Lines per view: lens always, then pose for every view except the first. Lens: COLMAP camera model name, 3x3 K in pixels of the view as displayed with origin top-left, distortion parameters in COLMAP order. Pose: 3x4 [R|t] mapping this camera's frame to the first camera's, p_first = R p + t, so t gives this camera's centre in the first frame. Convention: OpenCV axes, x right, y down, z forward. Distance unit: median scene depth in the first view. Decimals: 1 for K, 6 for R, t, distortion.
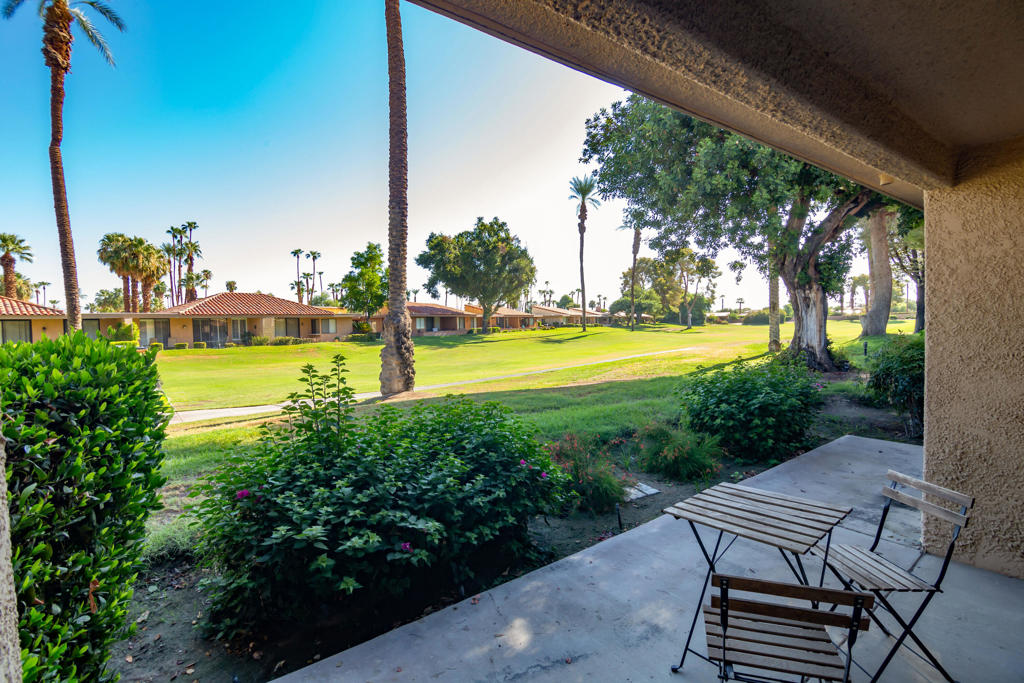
lens RADIAL K [[452.9, 0, 497.4], [0, 452.9, 337.0], [0, 0, 1]] dist [-0.012336, -0.001166]
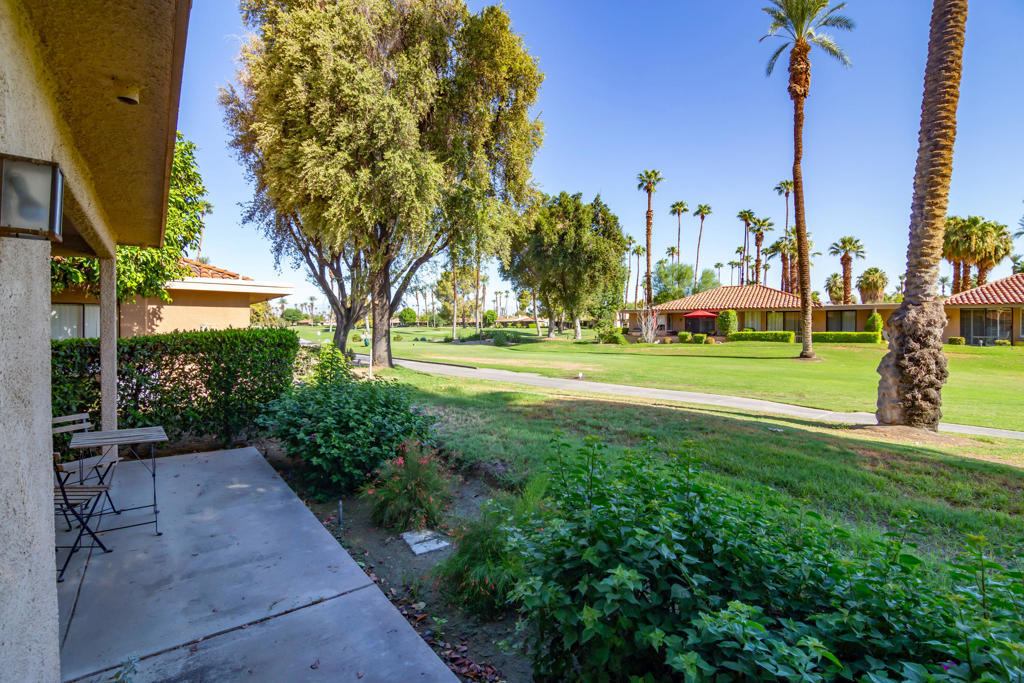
lens RADIAL K [[461.3, 0, 509.4], [0, 461.3, 323.9], [0, 0, 1]] dist [-0.013771, -0.000420]
pose [[0.064143, 0.022410, -0.997689, 0.076250], [-0.028864, 0.999371, 0.020593, -0.004037], [0.997523, 0.027476, 0.064750, 0.074225]]
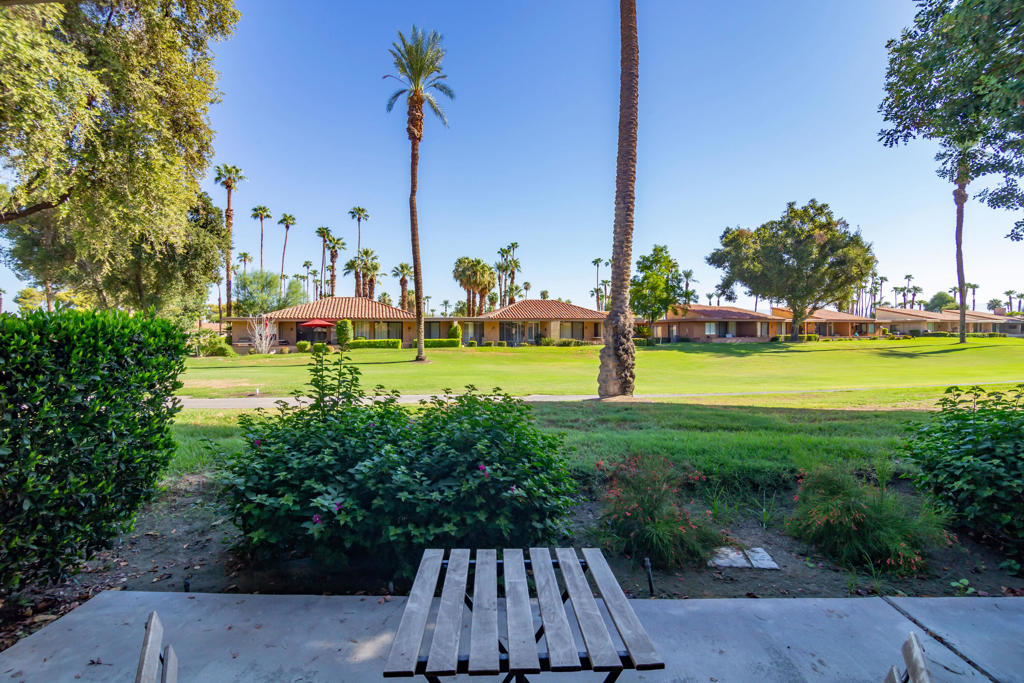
lens RADIAL K [[452.9, 0, 497.4], [0, 452.9, 337.0], [0, 0, 1]] dist [-0.012336, -0.001166]
pose [[0.802949, 0.022621, -0.595618, 0.028067], [-0.029601, 0.999560, -0.001942, 0.001480], [0.595312, 0.019191, 0.803265, 0.015674]]
